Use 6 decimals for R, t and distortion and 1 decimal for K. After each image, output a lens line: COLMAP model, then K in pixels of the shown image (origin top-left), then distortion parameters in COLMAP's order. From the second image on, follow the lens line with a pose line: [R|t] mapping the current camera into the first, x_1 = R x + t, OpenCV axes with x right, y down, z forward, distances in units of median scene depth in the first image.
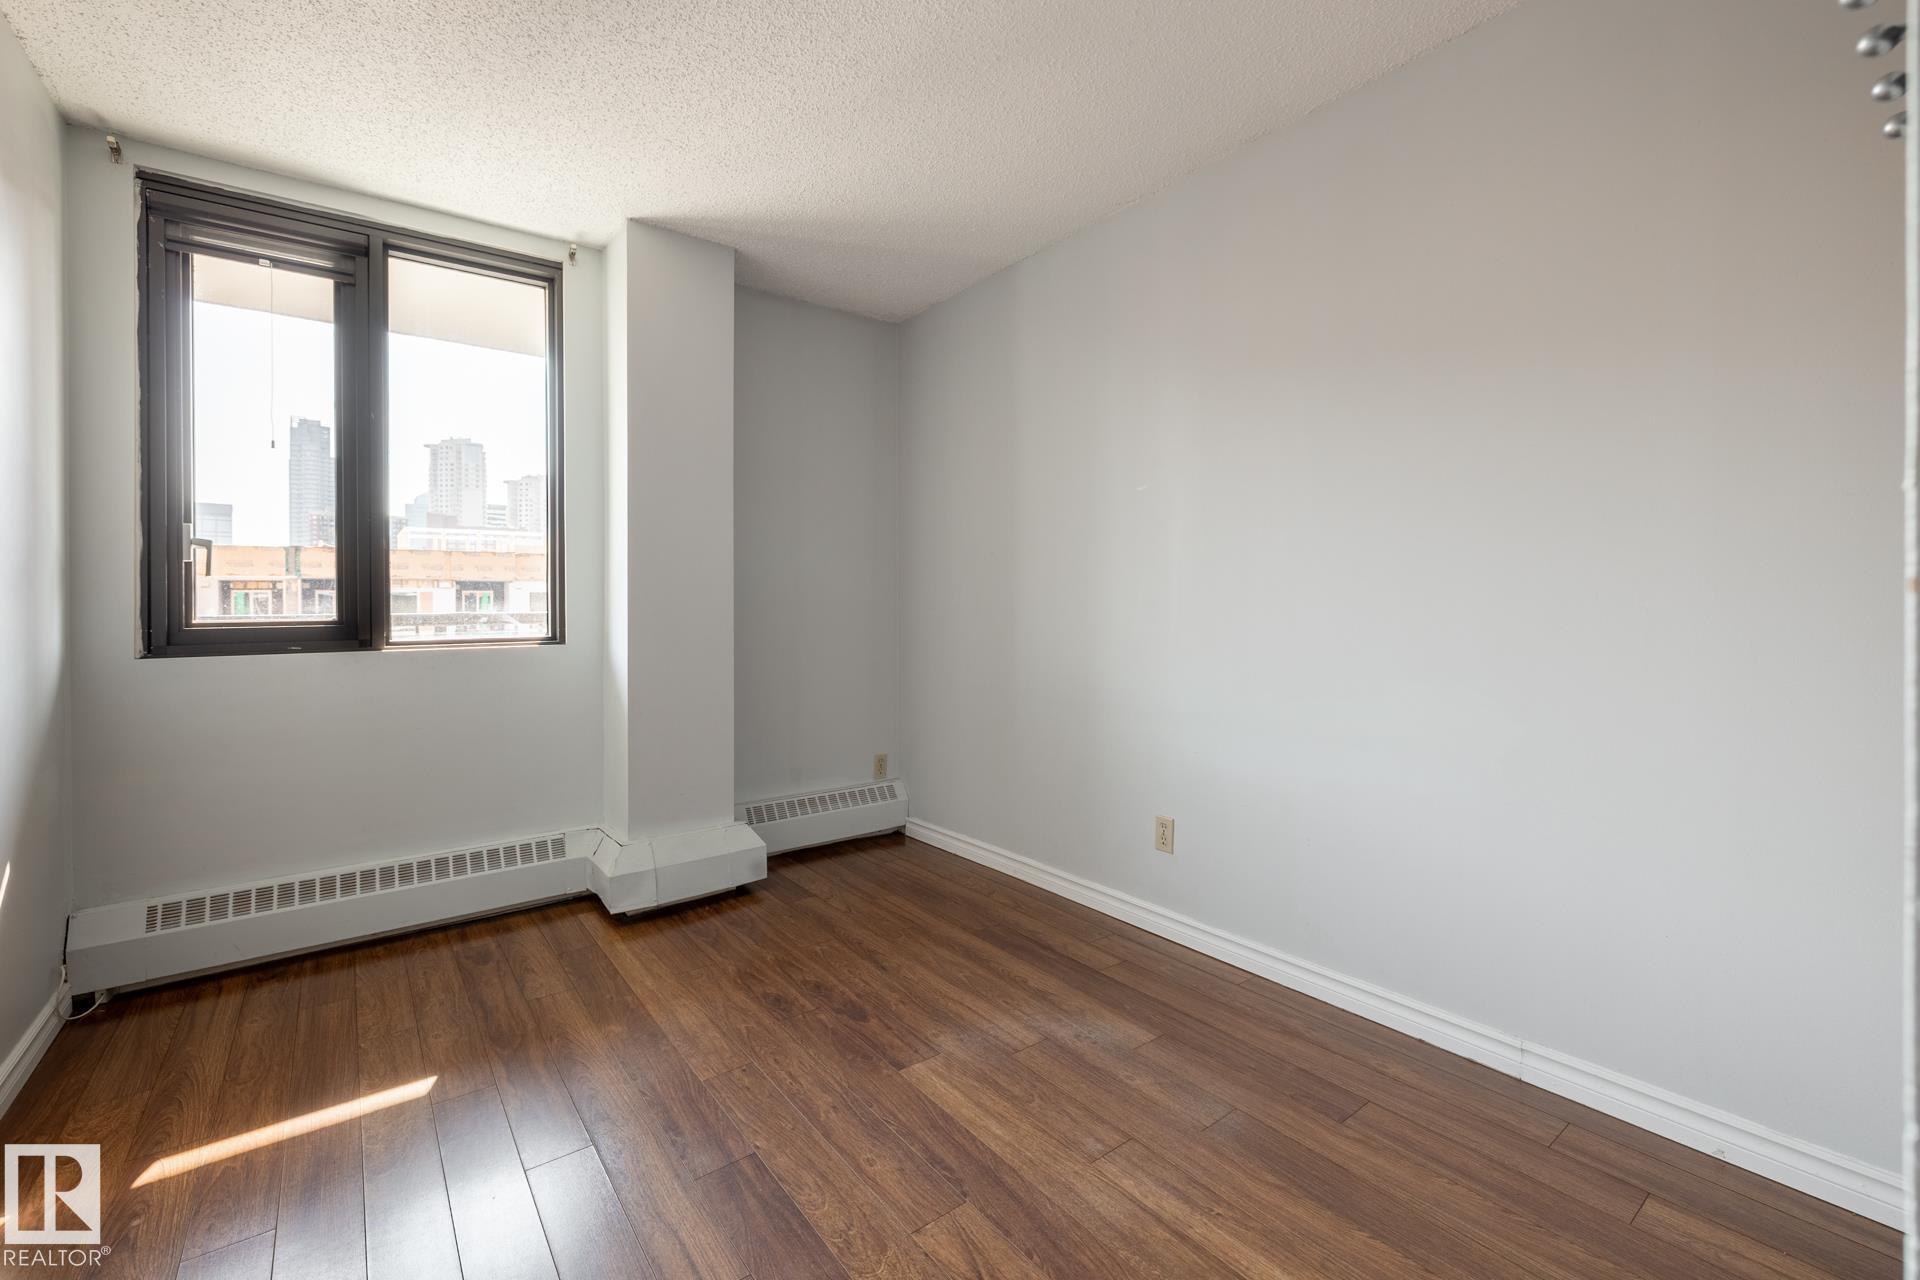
lens RADIAL K [[798.4, 0, 935.8], [0, 798.4, 604.9], [0, 0, 1]] dist [0.000517, 0.000057]
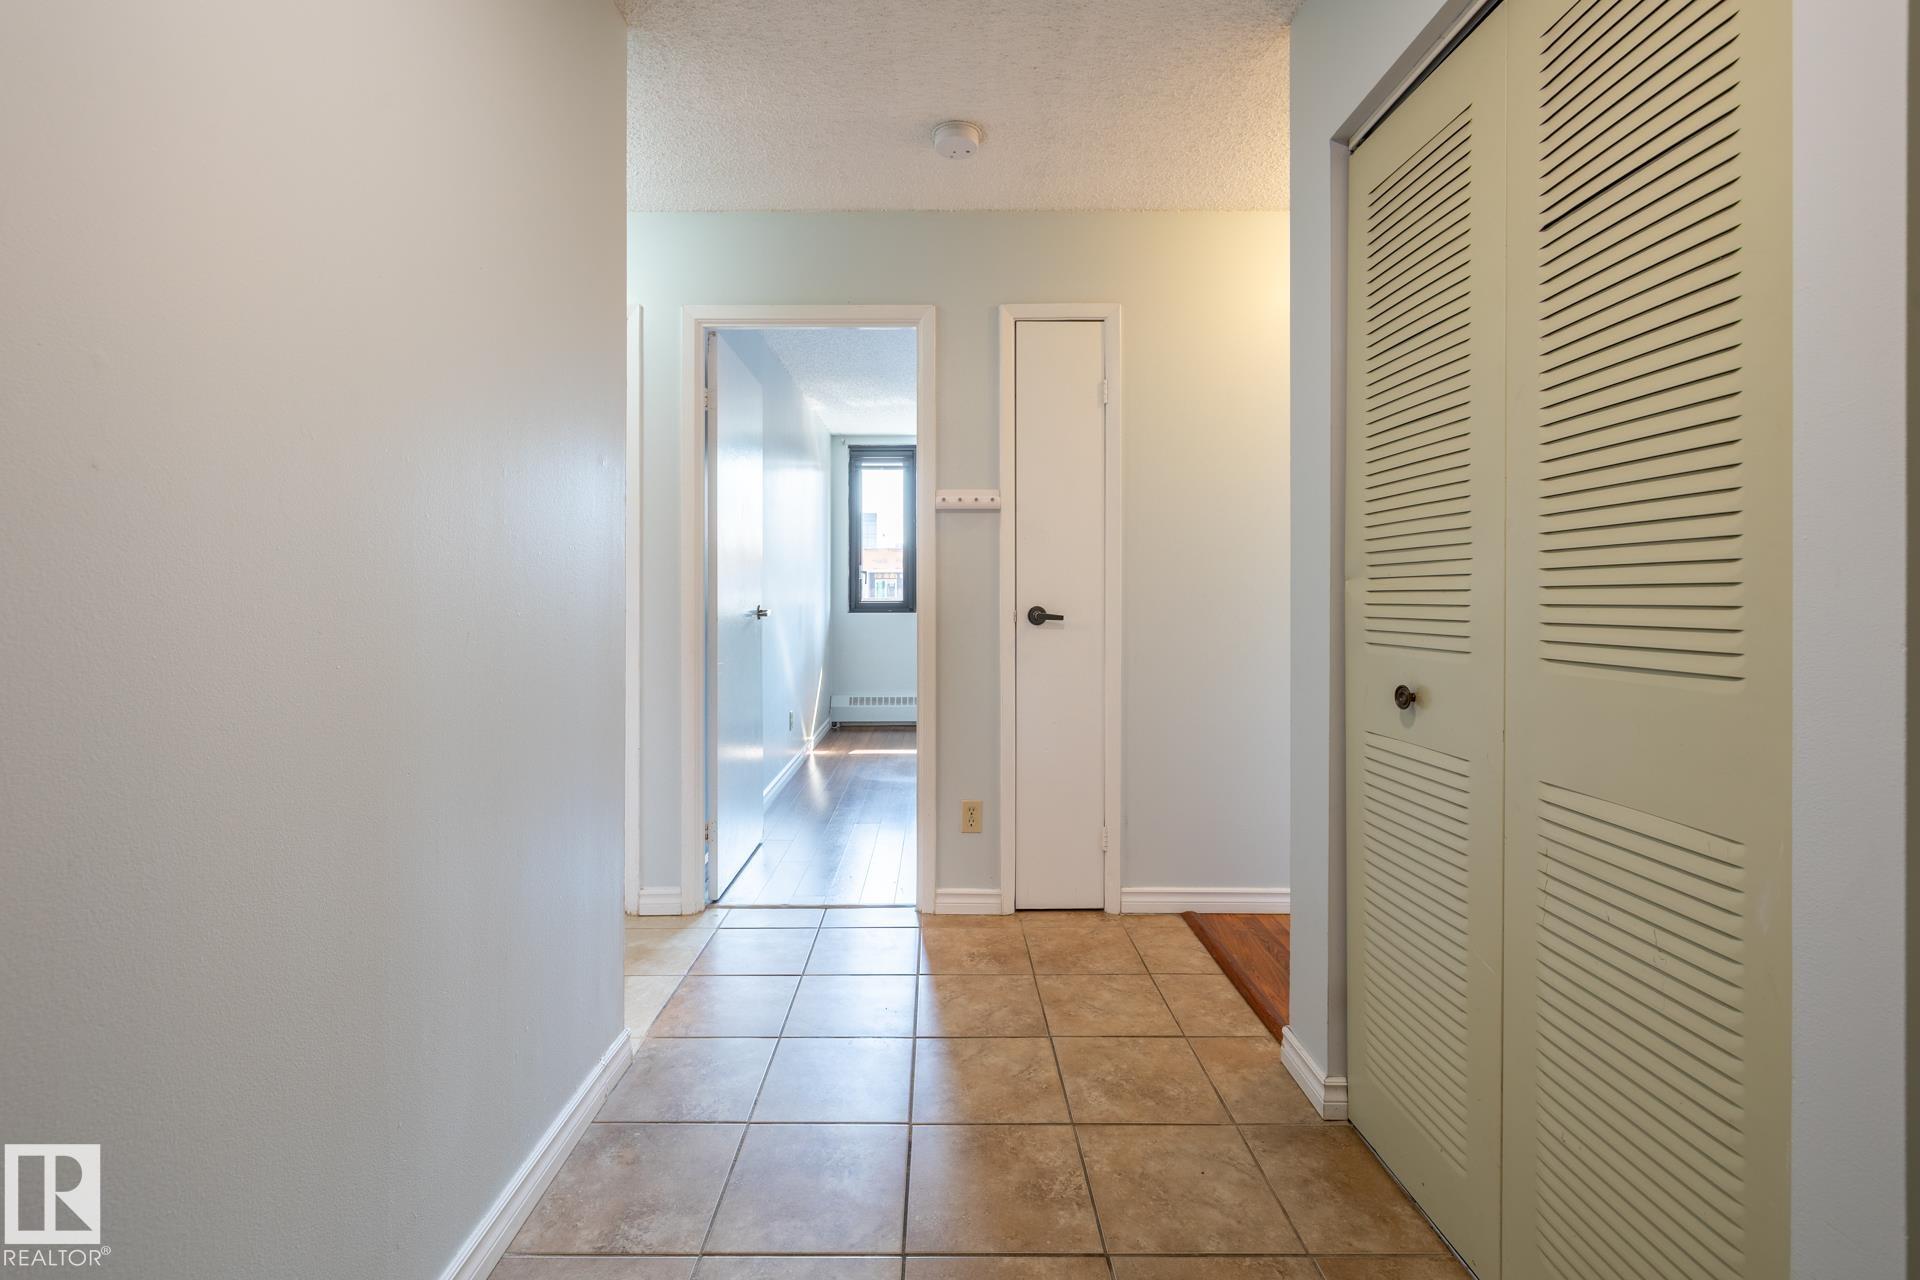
lens RADIAL K [[824.5, 0, 952.6], [0, 824.5, 598.0], [0, 0, 1]] dist [0.003574, 0.000405]
pose [[0.805408, 0.009435, -0.592646, 0.979522], [-0.006281, 0.999953, 0.007383, -0.009514], [0.592688, -0.002224, 0.805429, -1.073534]]
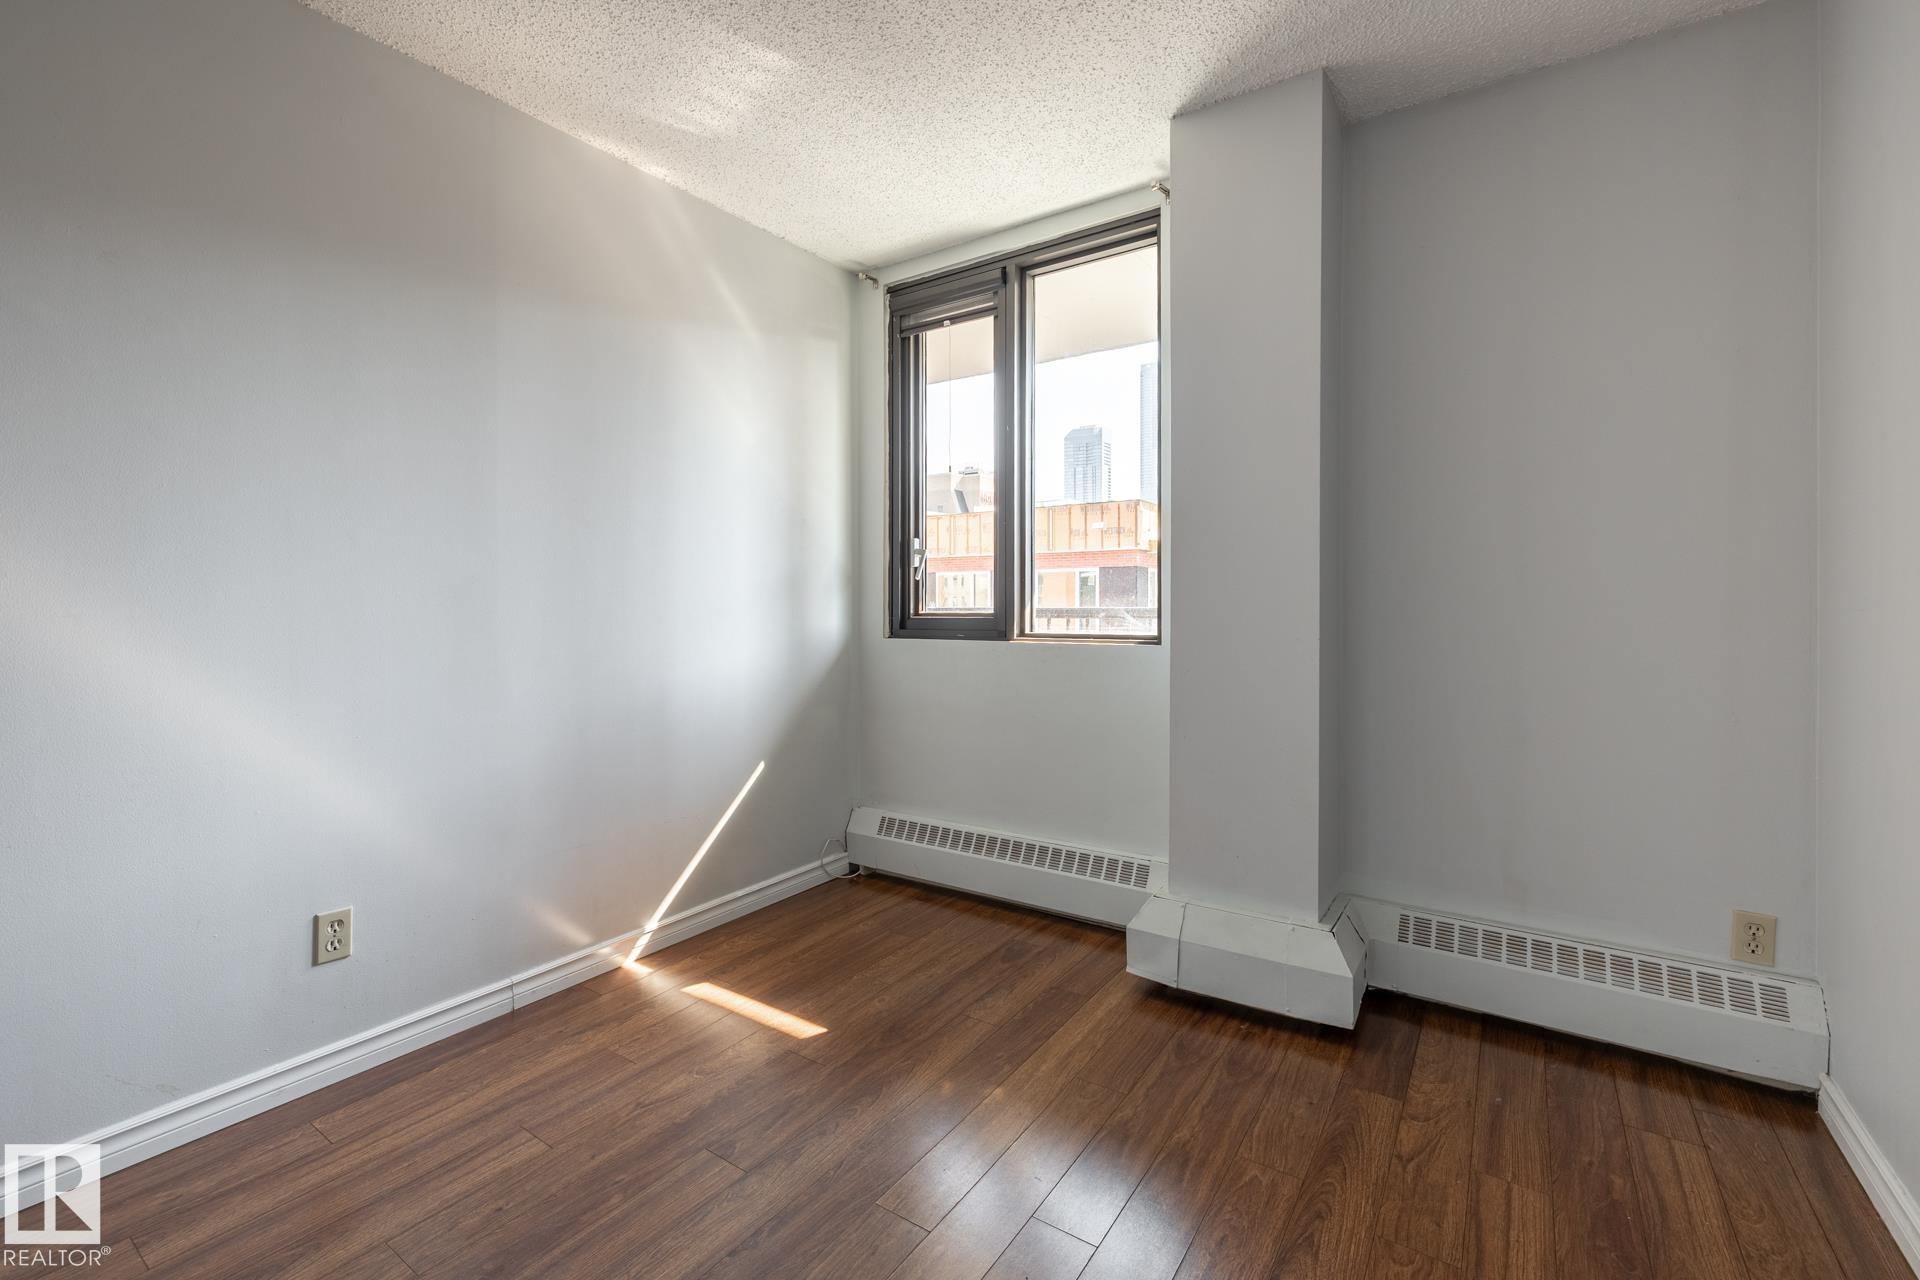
lens RADIAL K [[824.5, 0, 952.6], [0, 824.5, 598.0], [0, 0, 1]] dist [0.003574, 0.000405]
pose [[0.324339, -0.001743, -0.945939, 0.360676], [-0.000035, 0.999998, -0.001854, 0.000899], [0.945941, 0.000635, 0.324339, 0.575348]]
